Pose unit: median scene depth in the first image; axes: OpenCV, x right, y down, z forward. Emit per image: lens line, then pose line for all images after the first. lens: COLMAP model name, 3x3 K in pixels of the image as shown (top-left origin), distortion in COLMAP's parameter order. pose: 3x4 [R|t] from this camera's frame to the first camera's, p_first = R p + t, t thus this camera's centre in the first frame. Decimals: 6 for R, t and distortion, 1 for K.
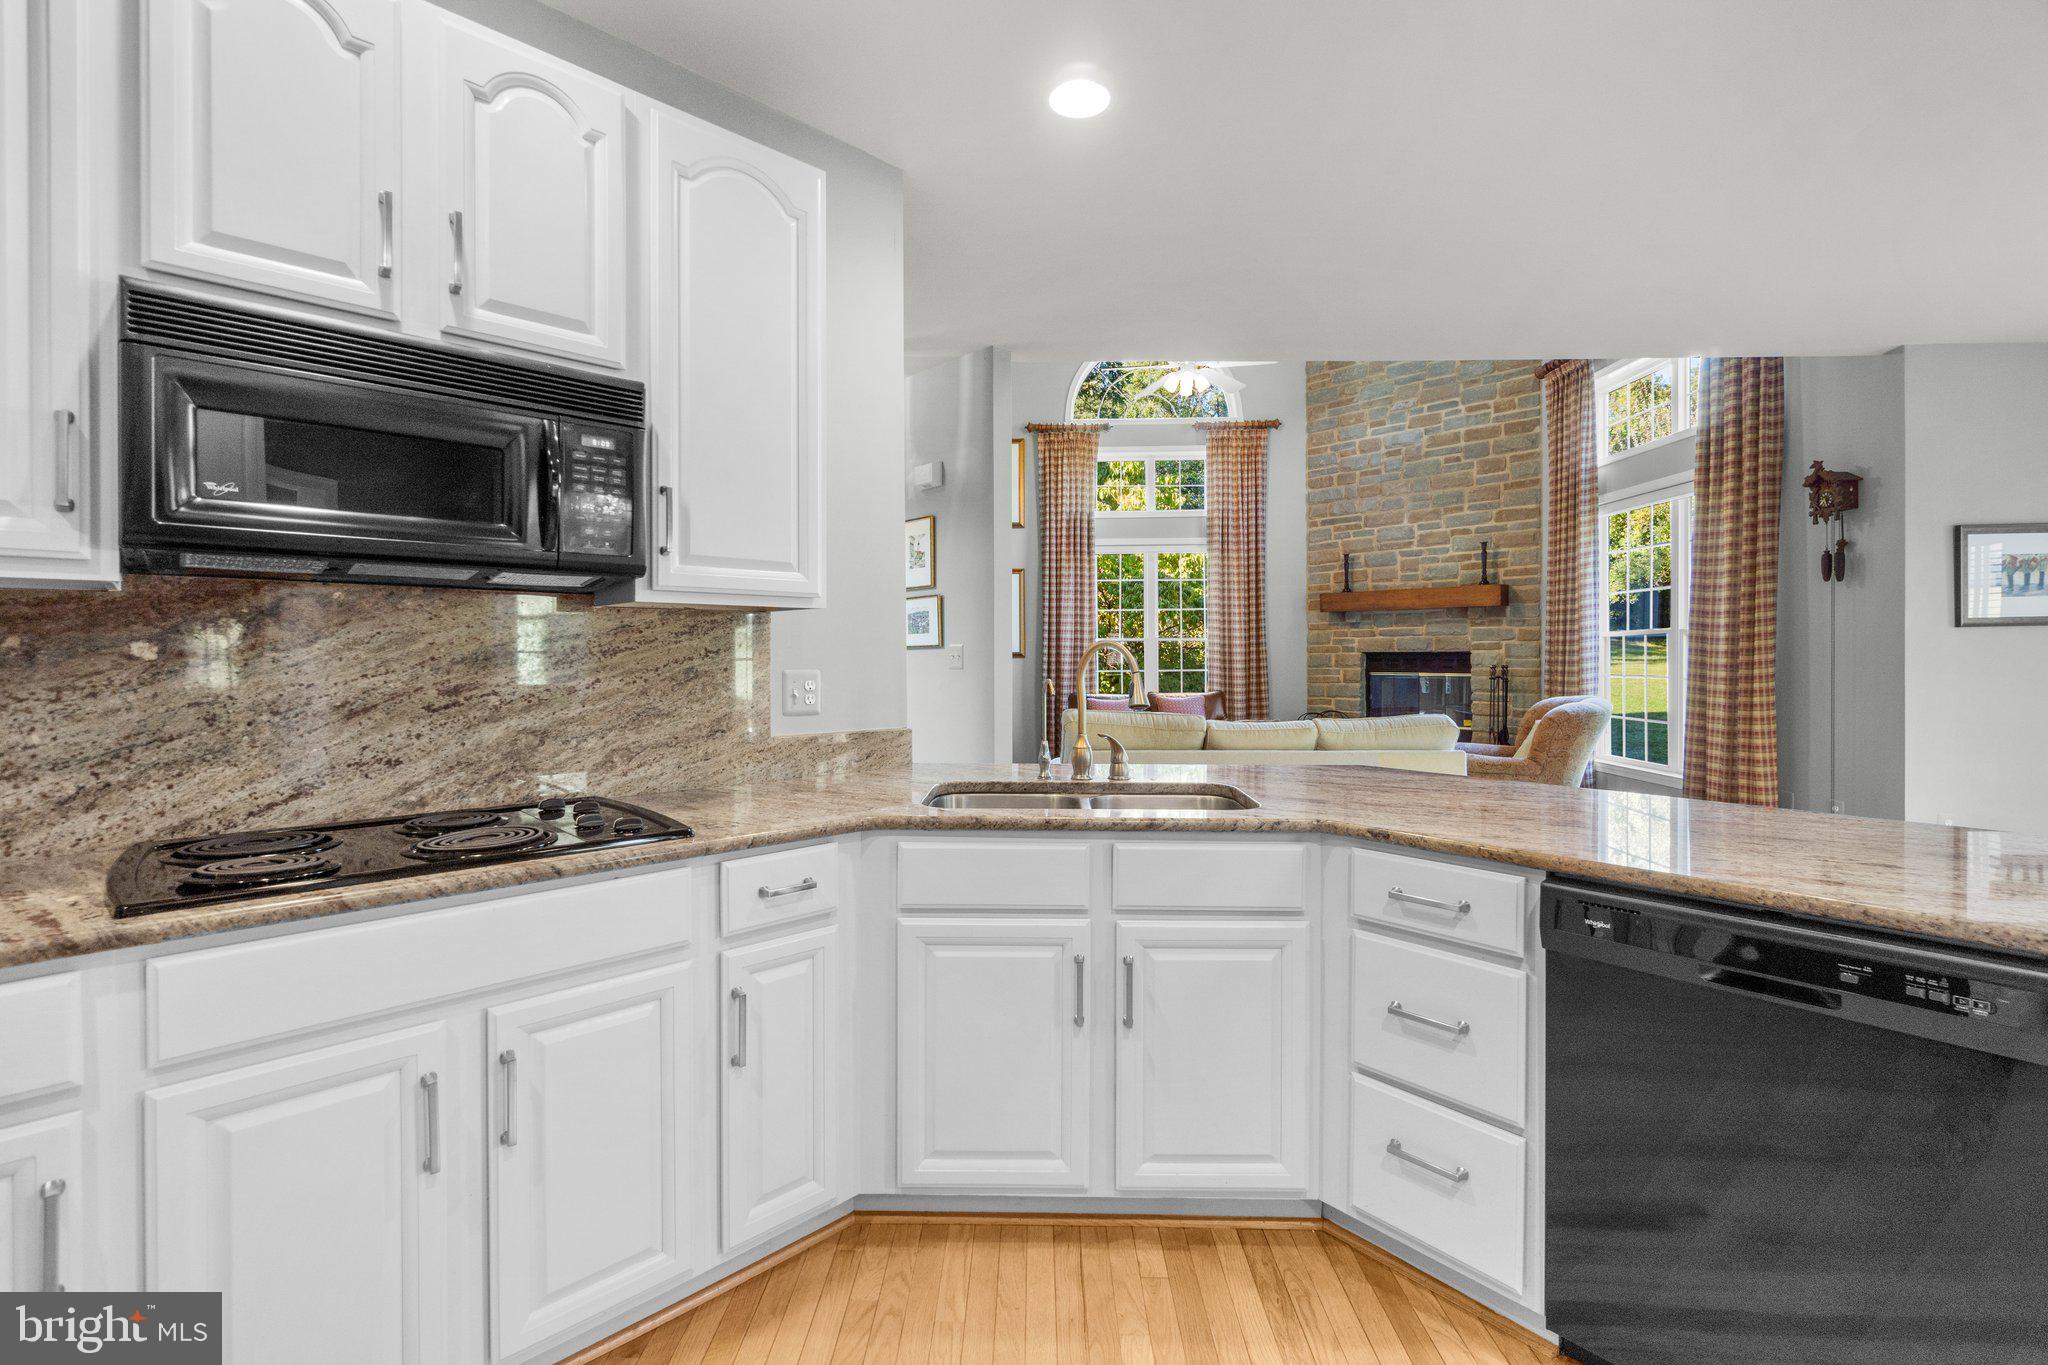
lens RADIAL K [[886.8, 0, 1034.5], [0, 886.8, 659.3], [0, 0, 1]] dist [-0.003676, 0.000397]
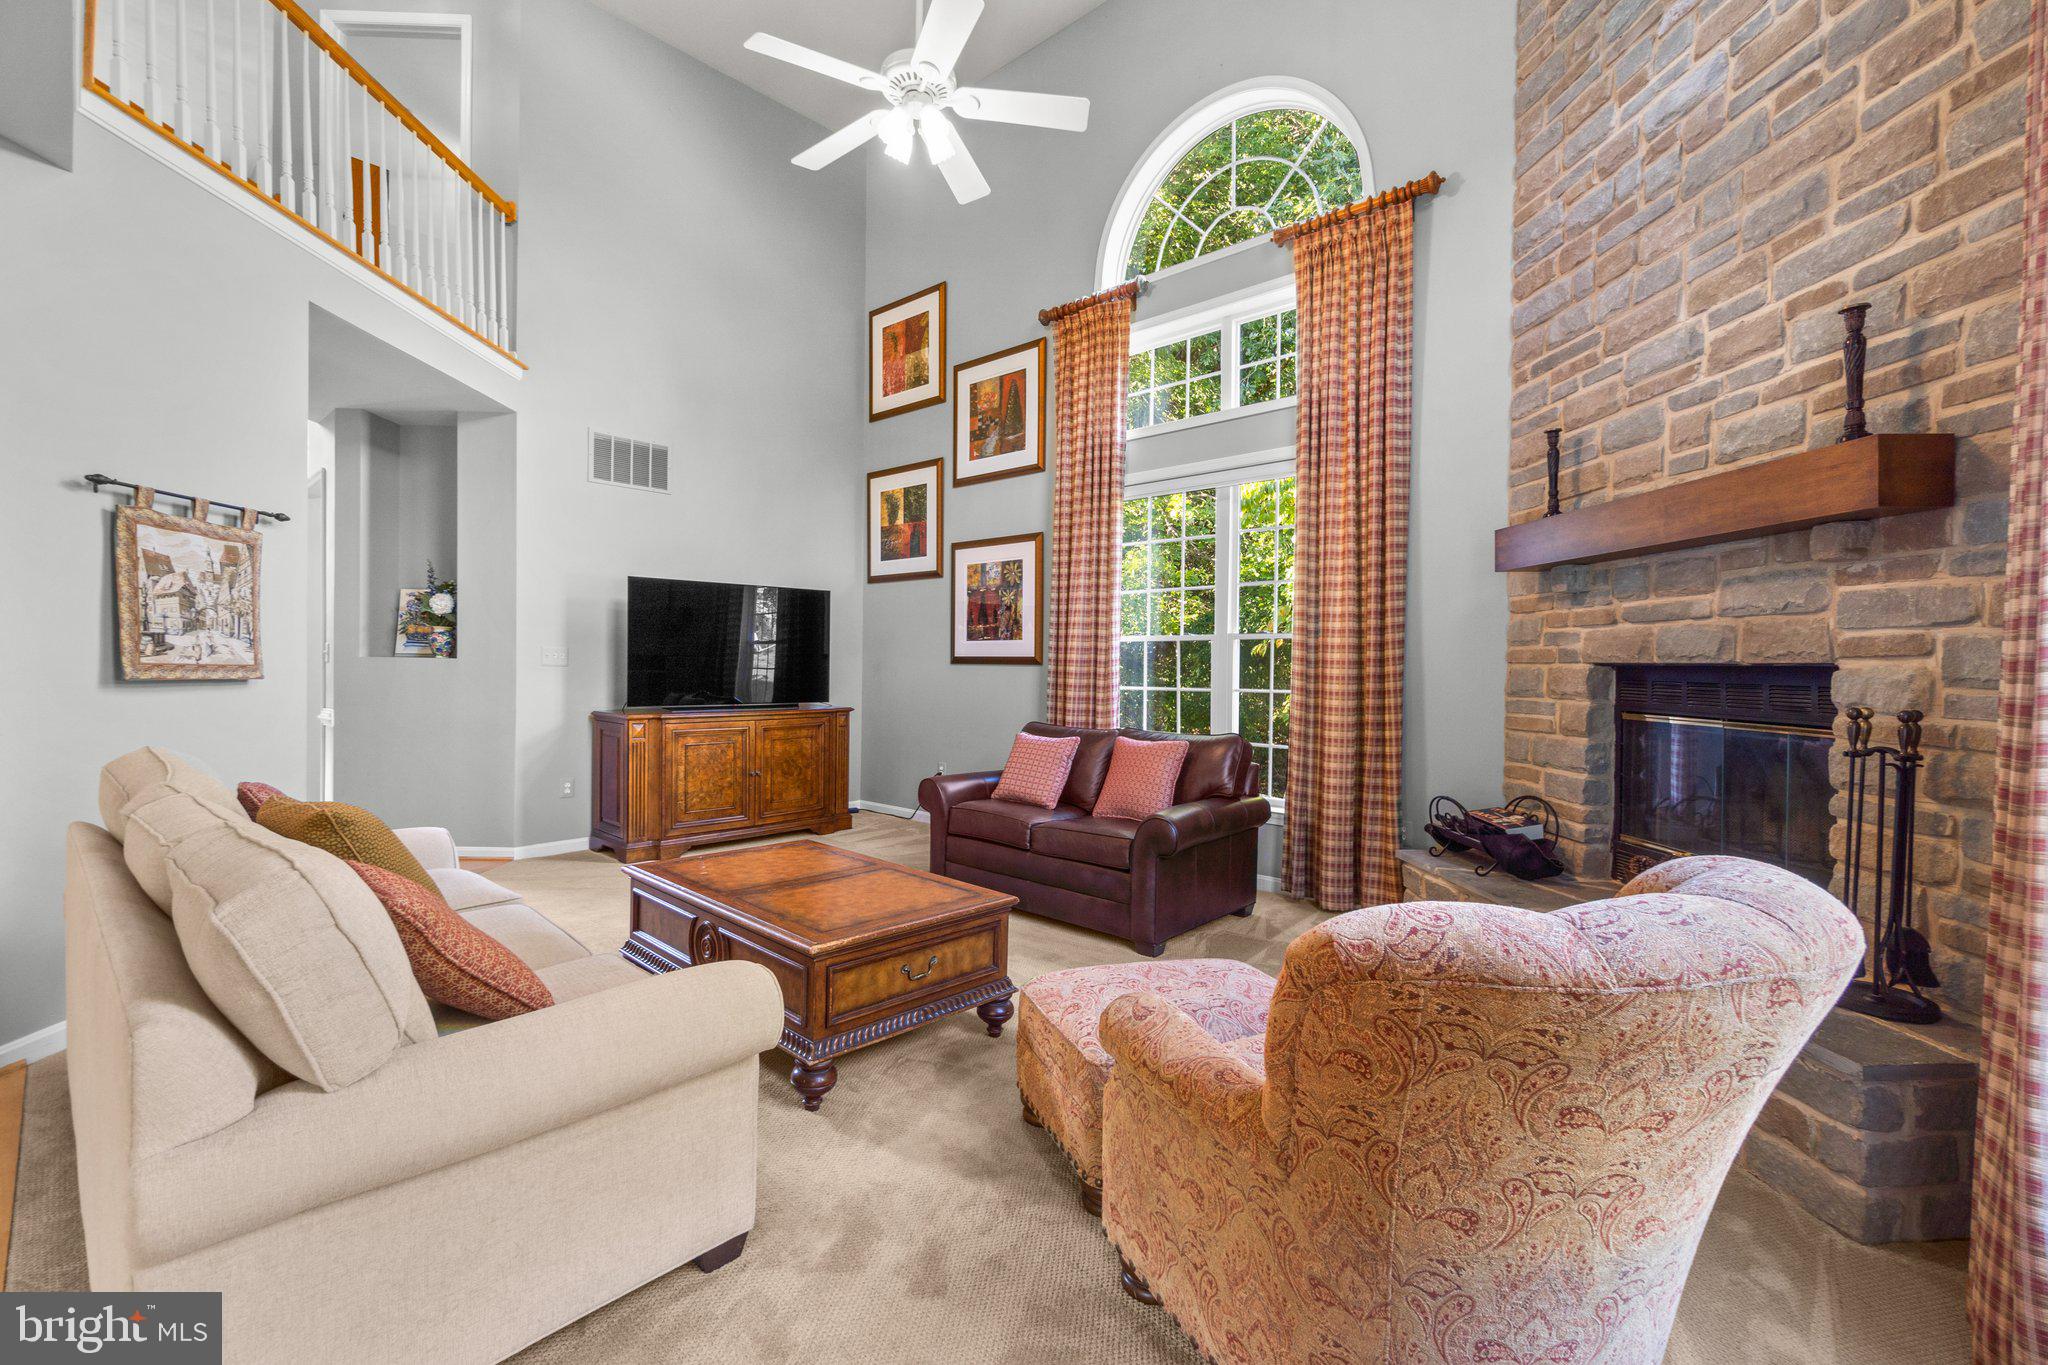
lens RADIAL K [[886.8, 0, 1020.3], [0, 886.8, 673.3], [0, 0, 1]] dist [-0.003676, 0.000397]
pose [[0.747352, 0.020843, -0.664101, 0.484185], [-0.019097, 0.999769, 0.009886, -0.002807], [0.664154, 0.005294, 0.747577, 0.562703]]
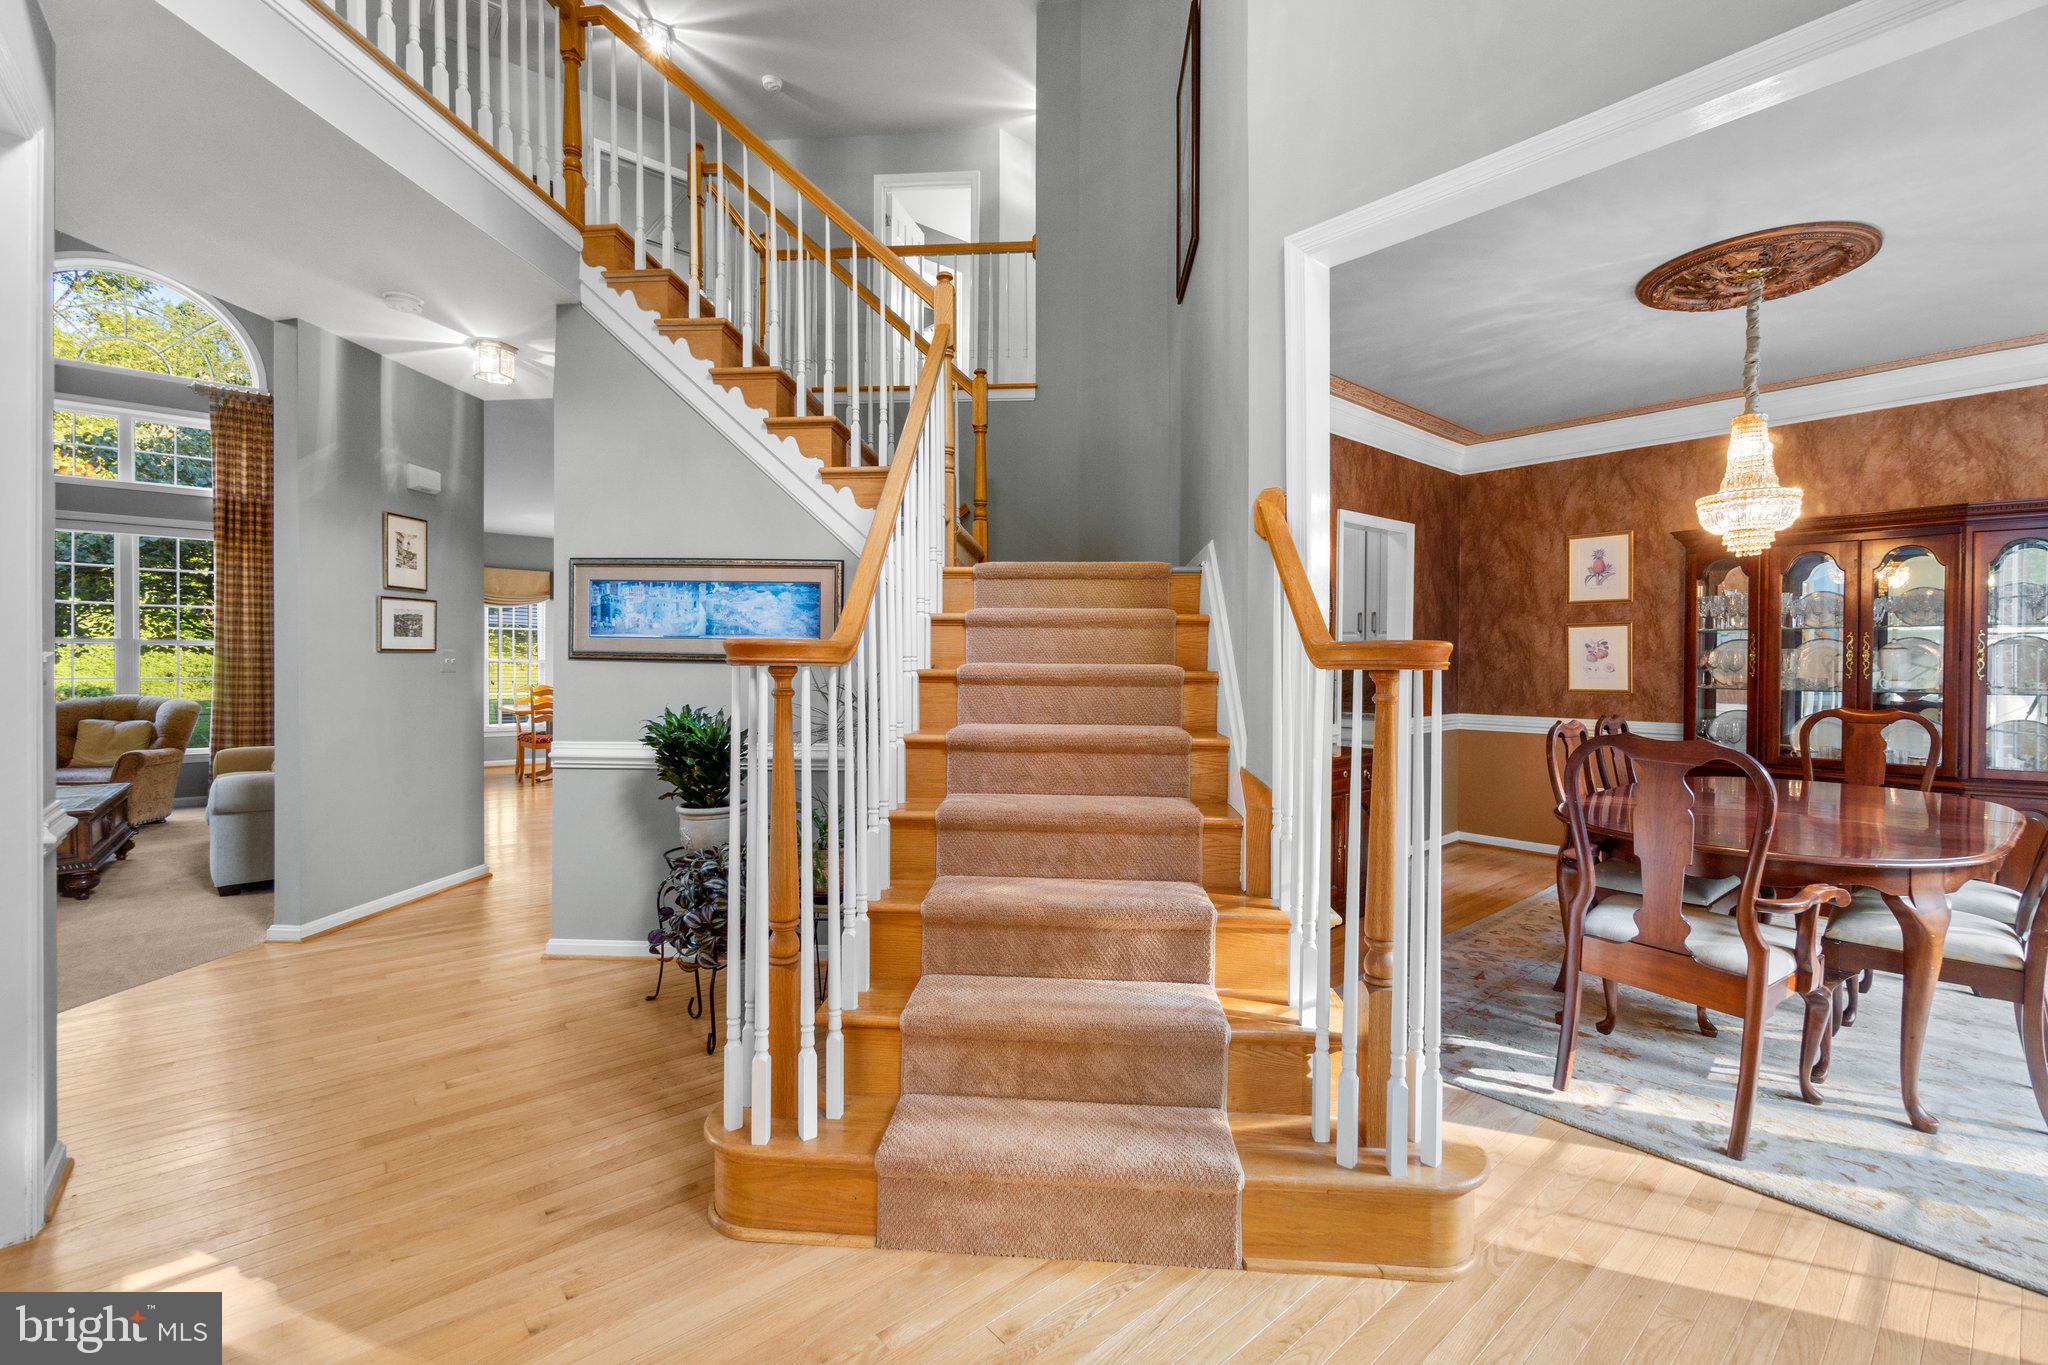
lens RADIAL K [[886.8, 0, 1020.9], [0, 886.8, 673.4], [0, 0, 1]] dist [-0.003676, 0.000397]
pose [[-0.658172, -0.008389, 0.752821, -0.780530], [0.000410, 0.999934, 0.011501, 0.000901], [-0.752868, 0.007879, -0.658124, 0.672059]]
